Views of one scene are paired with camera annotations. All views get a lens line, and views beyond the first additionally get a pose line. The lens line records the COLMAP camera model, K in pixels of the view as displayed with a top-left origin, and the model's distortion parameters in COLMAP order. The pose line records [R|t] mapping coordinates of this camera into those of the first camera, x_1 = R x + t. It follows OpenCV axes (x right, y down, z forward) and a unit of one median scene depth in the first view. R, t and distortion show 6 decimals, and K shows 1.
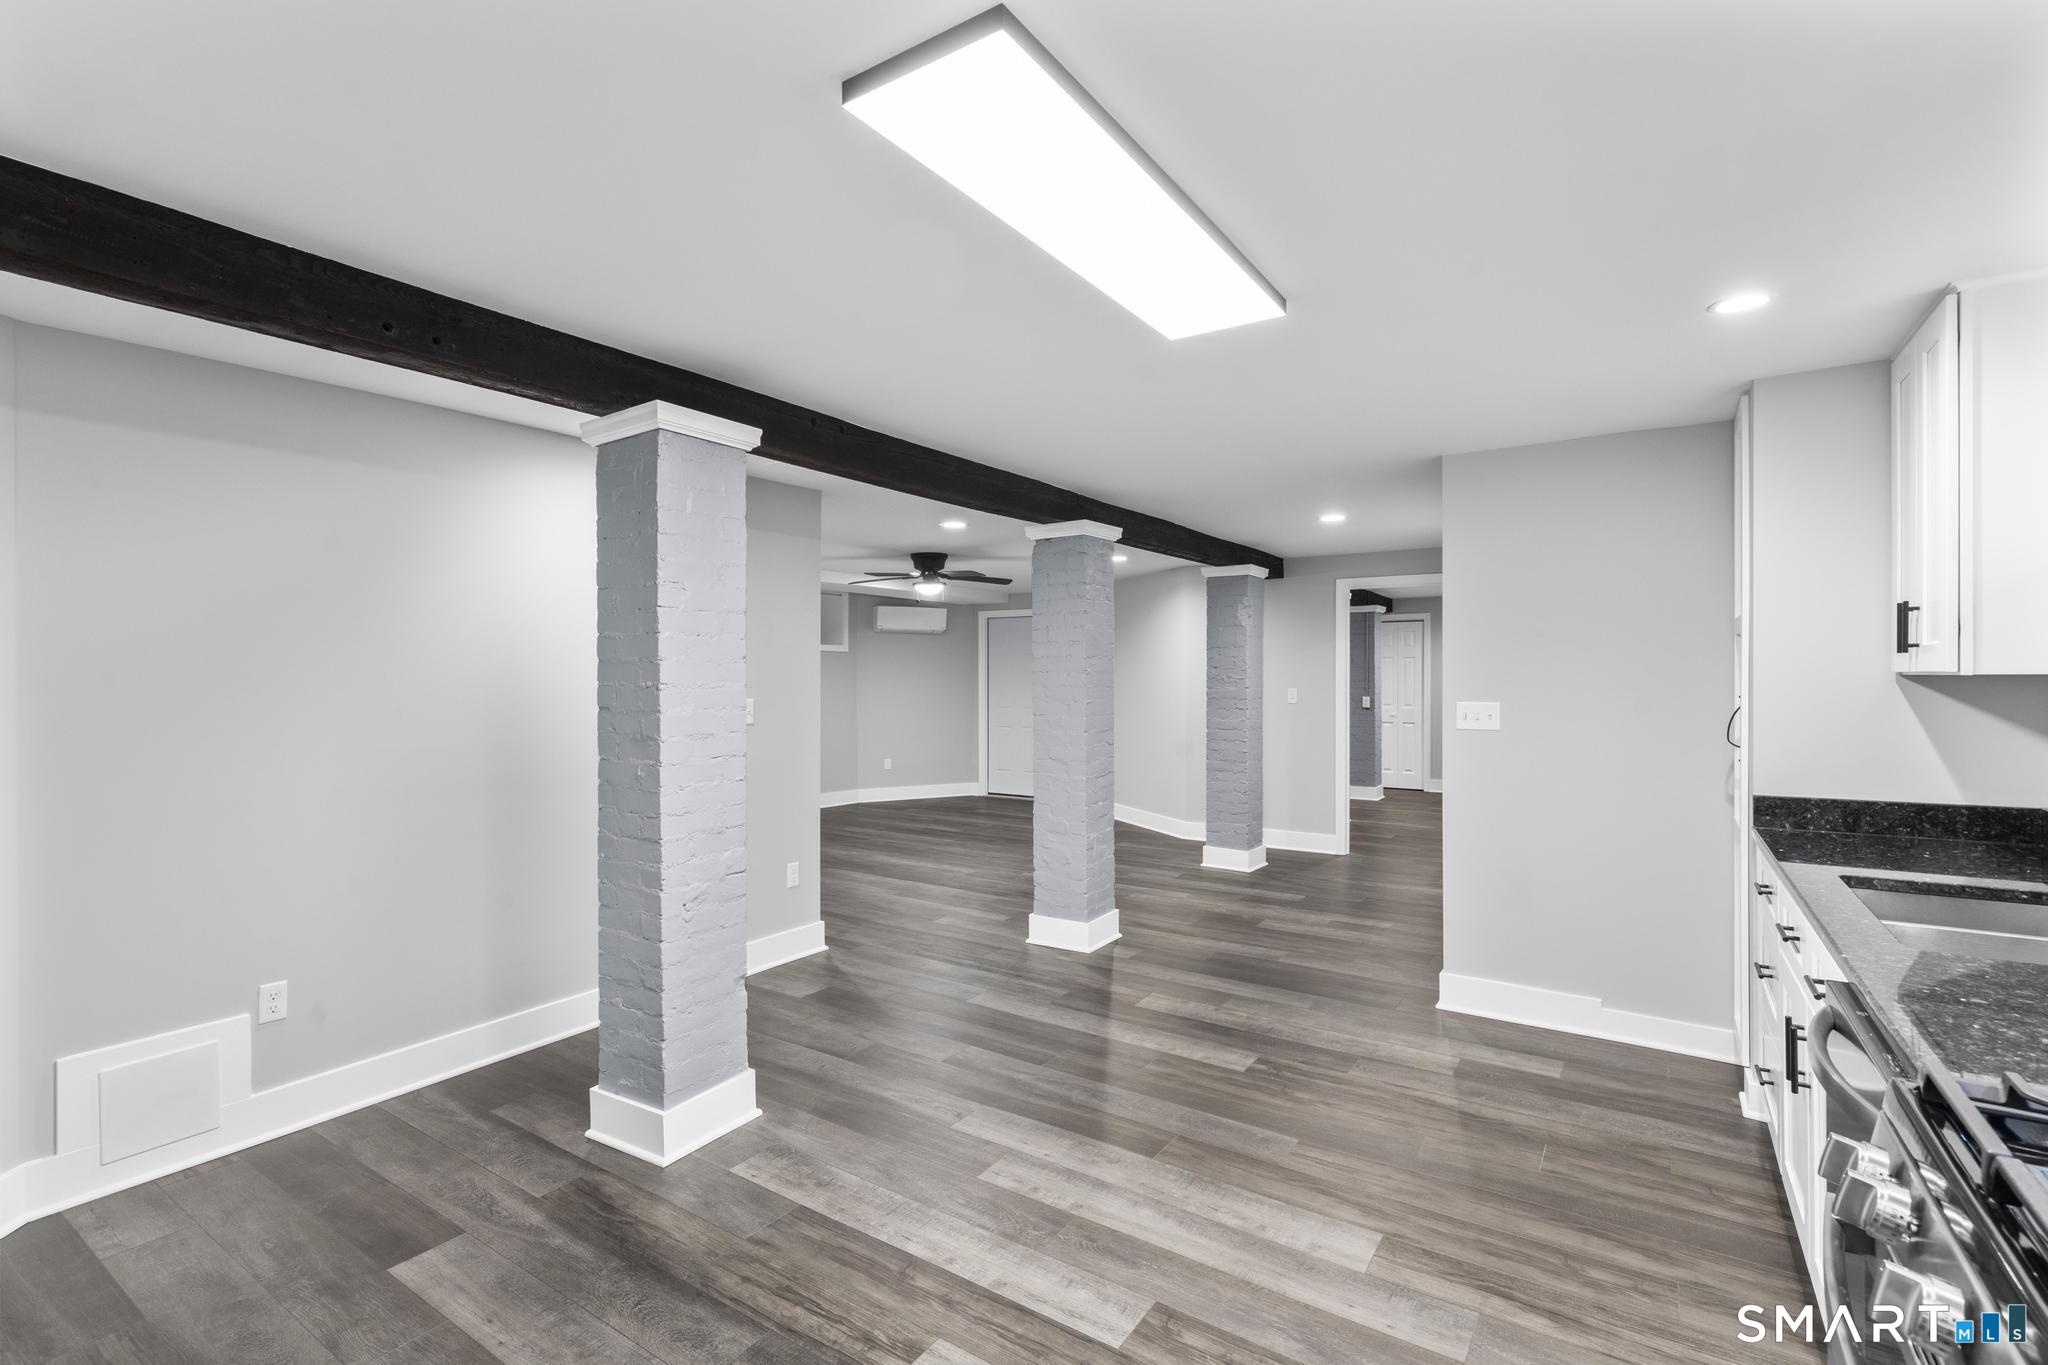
lens RADIAL K [[940.5, 0, 1012.0], [0, 940.5, 684.0], [0, 0, 1]] dist [-0.003748, 0.001970]
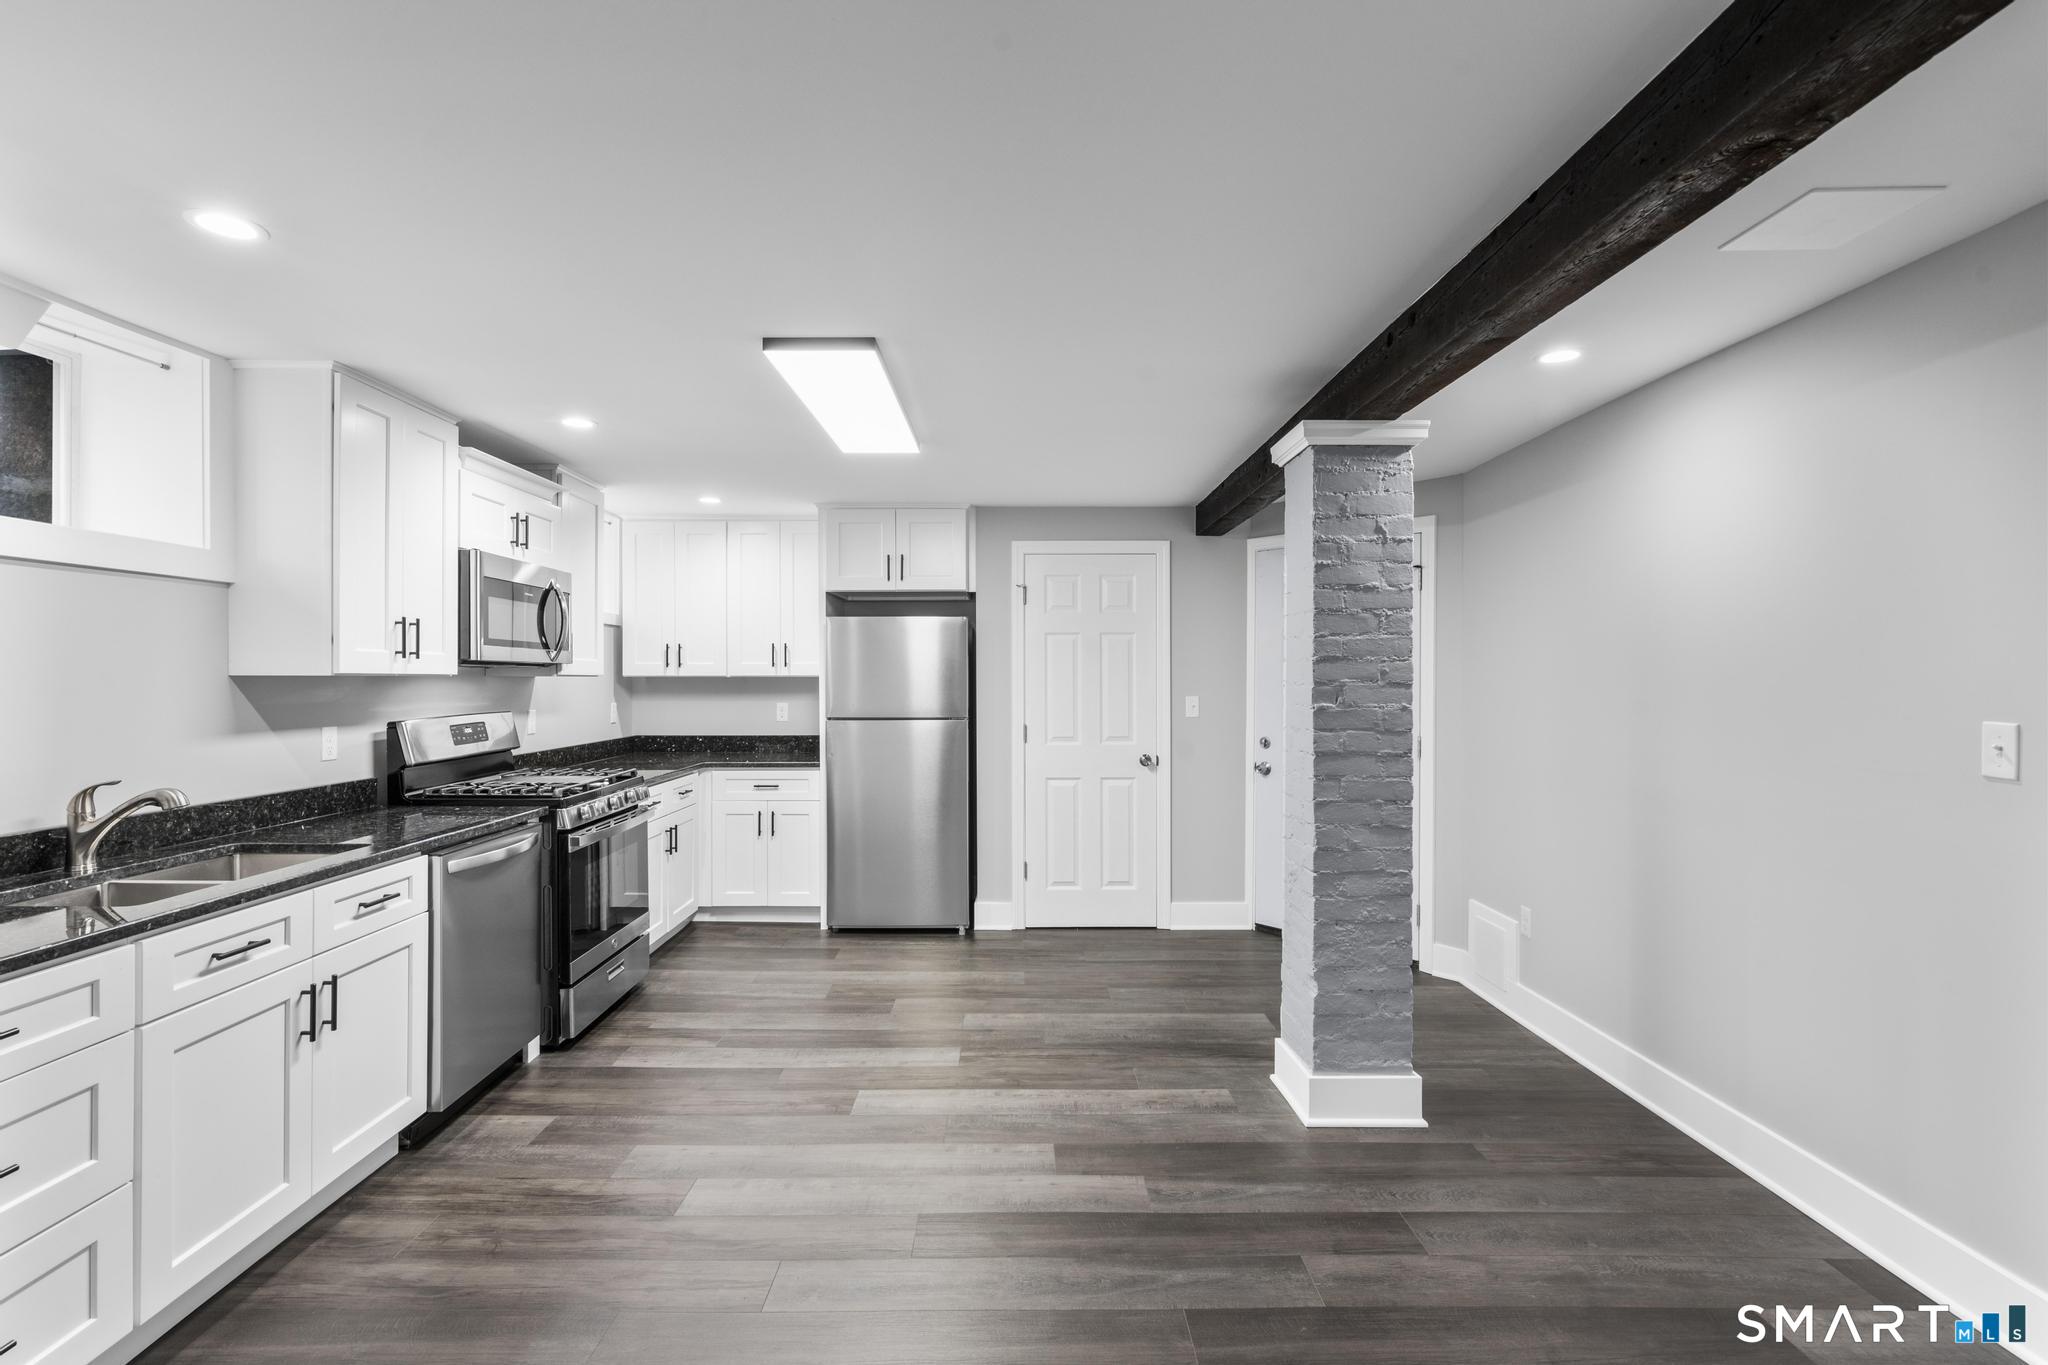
lens RADIAL K [[940.5, 0, 1014.3], [0, 940.5, 678.4], [0, 0, 1]] dist [-0.003748, 0.001970]
pose [[-0.825595, 0.002972, -0.564255, 0.465862], [-0.002500, 0.999957, 0.008925, -0.010306], [0.564257, 0.008779, -0.825552, 1.437873]]
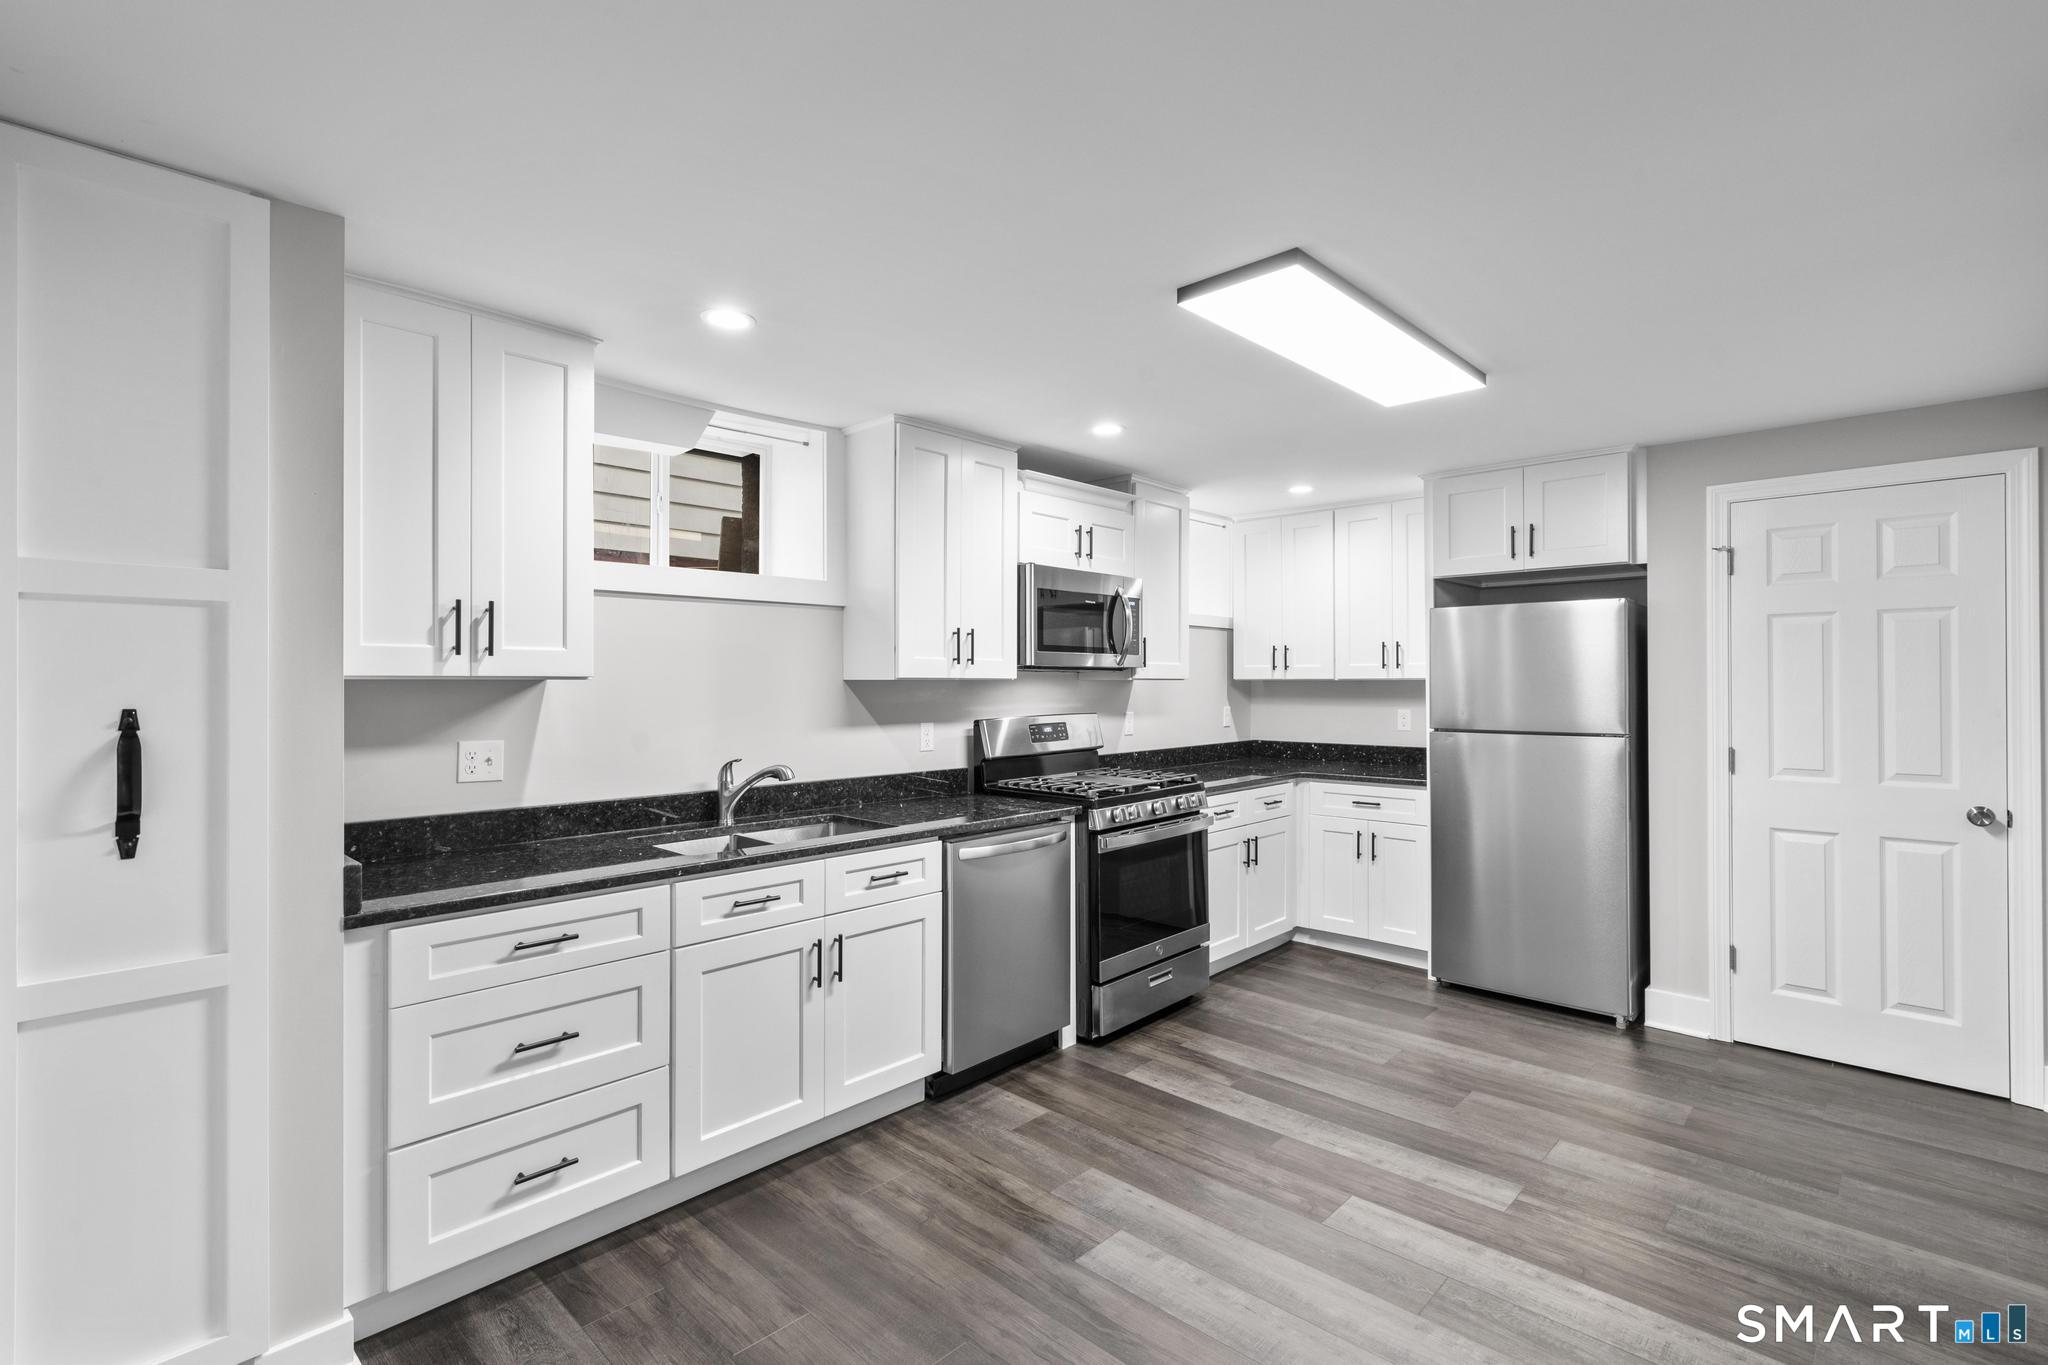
lens RADIAL K [[940.5, 0, 1014.4], [0, 940.5, 681.1], [0, 0, 1]] dist [-0.003748, 0.001970]
pose [[-0.986051, 0.003911, 0.166396, 0.205329], [0.005195, 0.999960, 0.007279, -0.008997], [-0.166361, 0.008042, -0.986032, 1.362200]]
